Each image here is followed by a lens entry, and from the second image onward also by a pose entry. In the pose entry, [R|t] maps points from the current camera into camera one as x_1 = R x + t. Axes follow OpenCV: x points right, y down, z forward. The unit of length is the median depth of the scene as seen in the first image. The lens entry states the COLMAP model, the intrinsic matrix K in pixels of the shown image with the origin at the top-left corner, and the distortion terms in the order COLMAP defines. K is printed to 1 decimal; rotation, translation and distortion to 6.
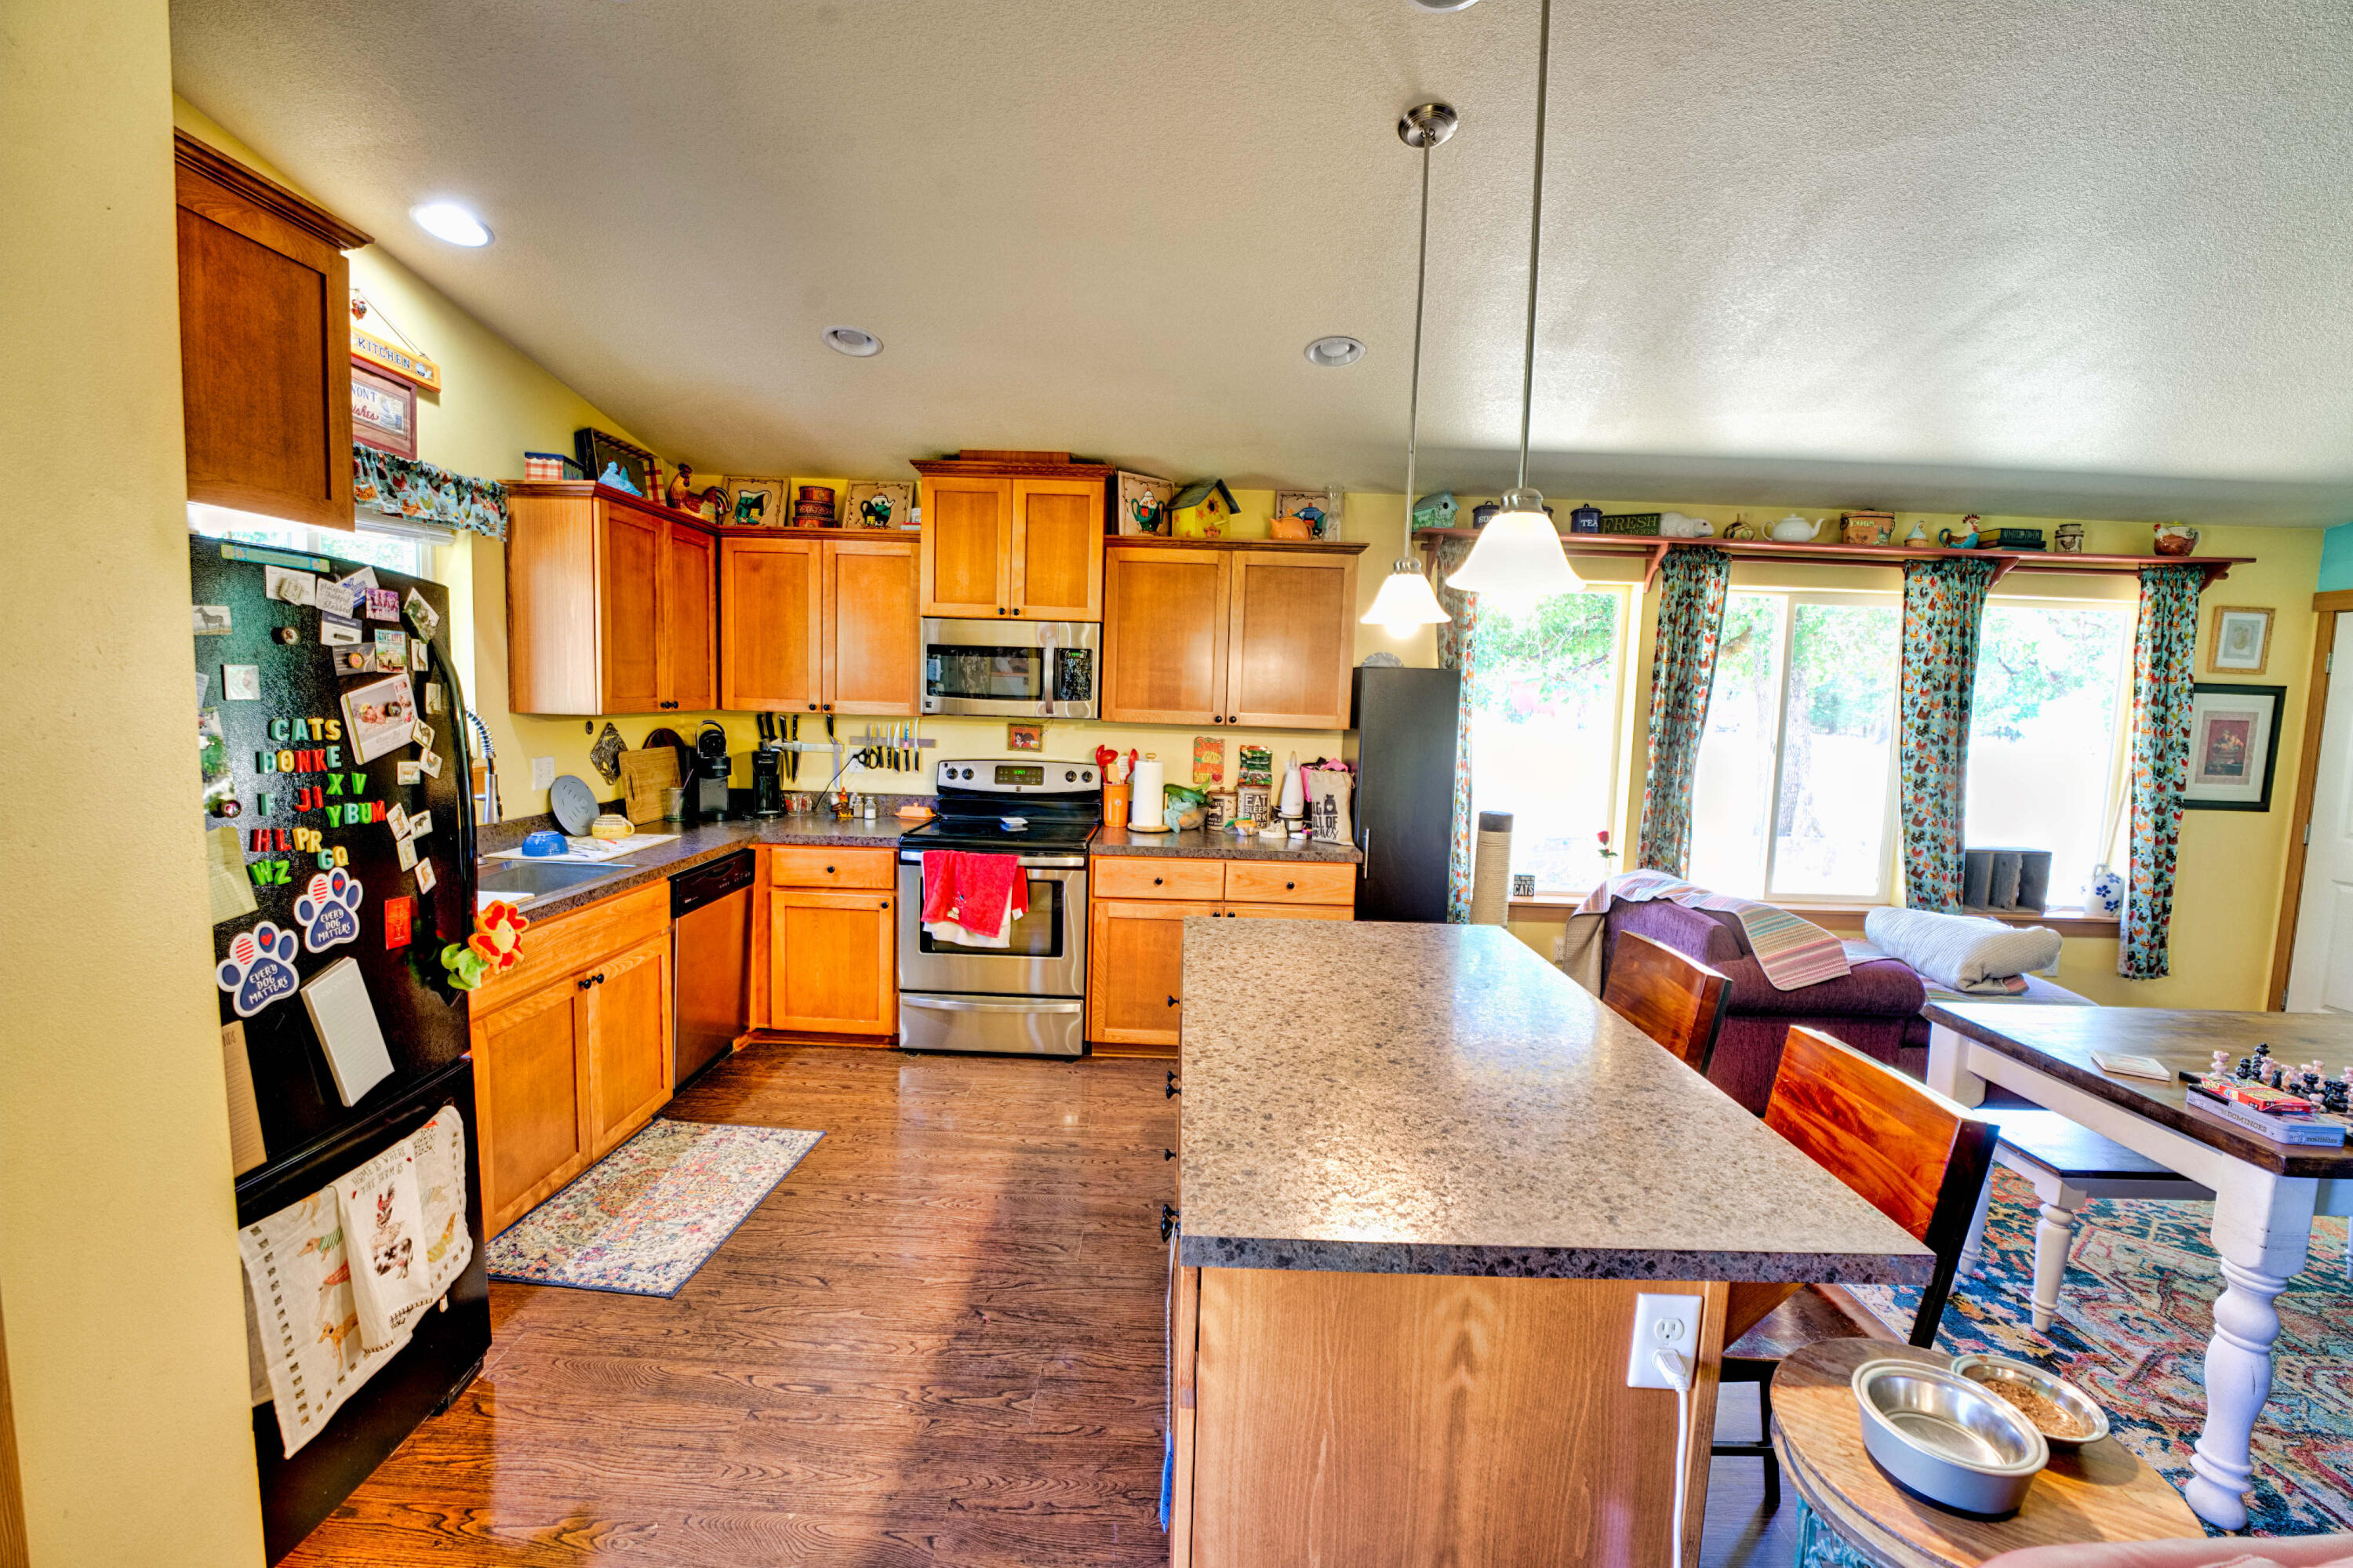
lens RADIAL K [[955.7, 0, 1178.6], [0, 955.7, 775.0], [0, 0, 1]] dist [-0.028211, -0.000356]
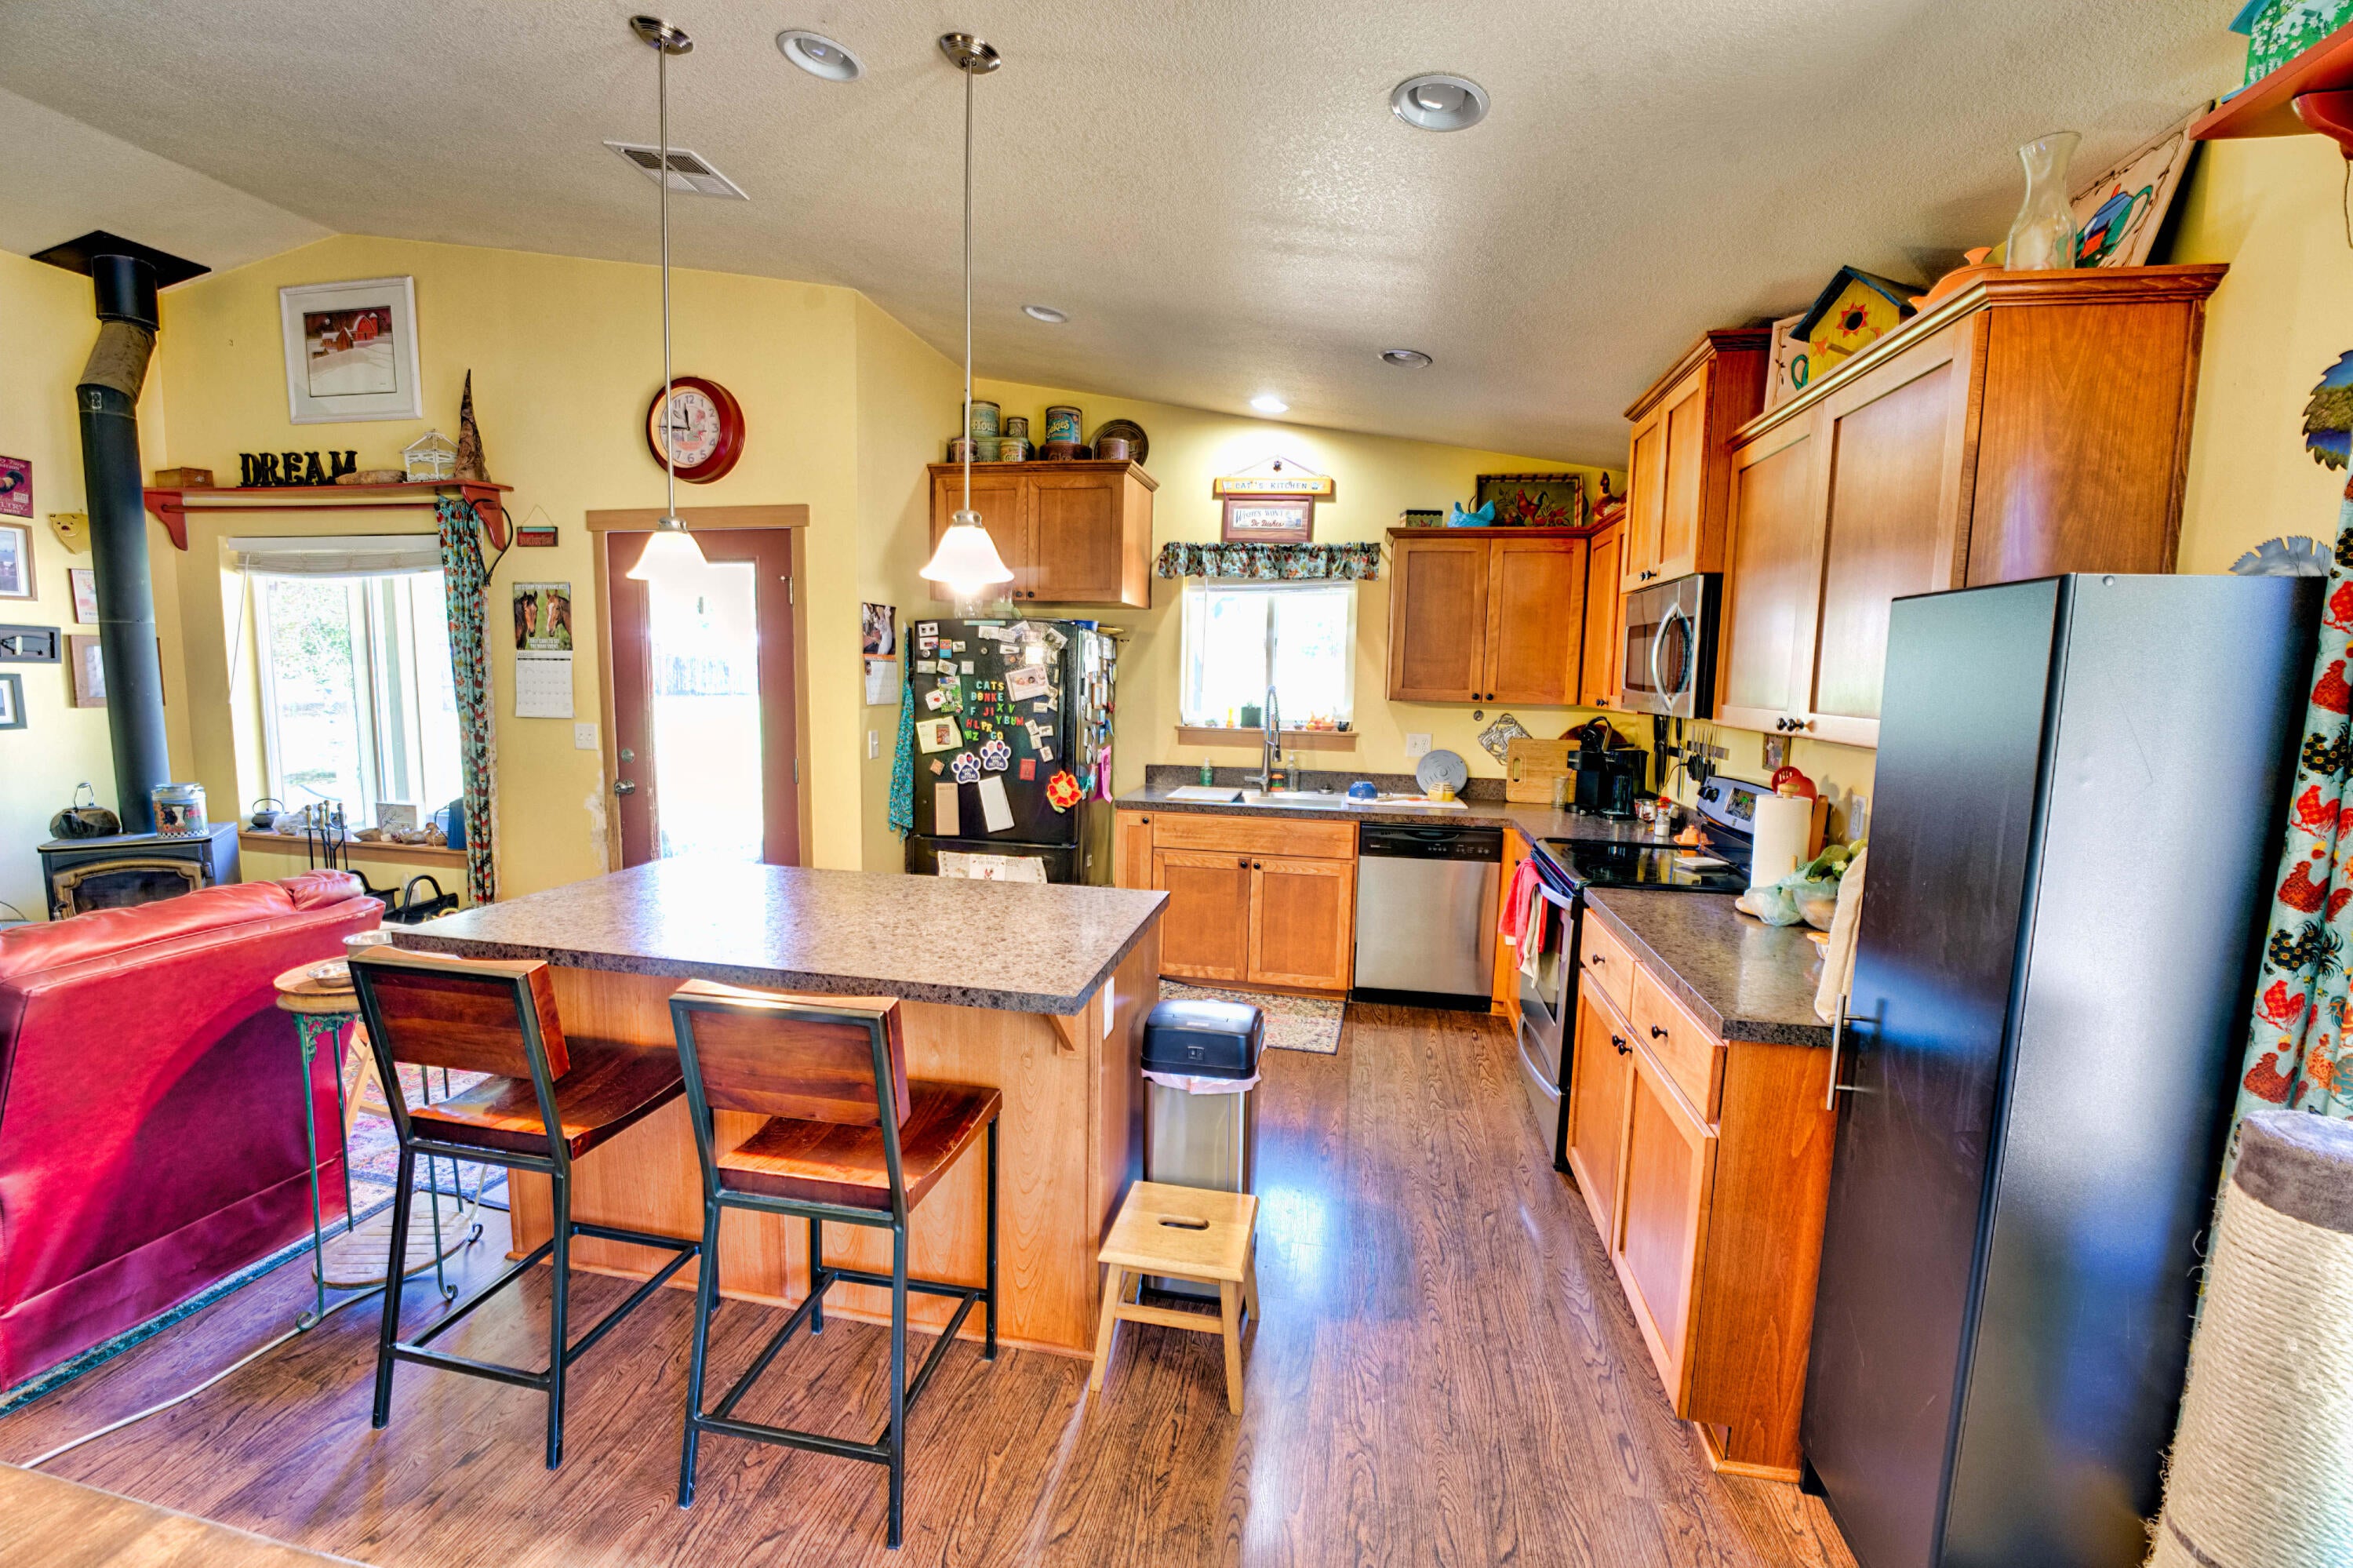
lens RADIAL K [[973.7, 0, 1174.0], [0, 973.7, 778.2], [0, 0, 1]] dist [-0.000610, -0.000007]
pose [[-0.177717, 0.078156, -0.980973, 1.509135], [-0.113976, 0.988498, 0.099404, -0.107259], [0.977459, 0.129474, -0.166765, 1.755696]]
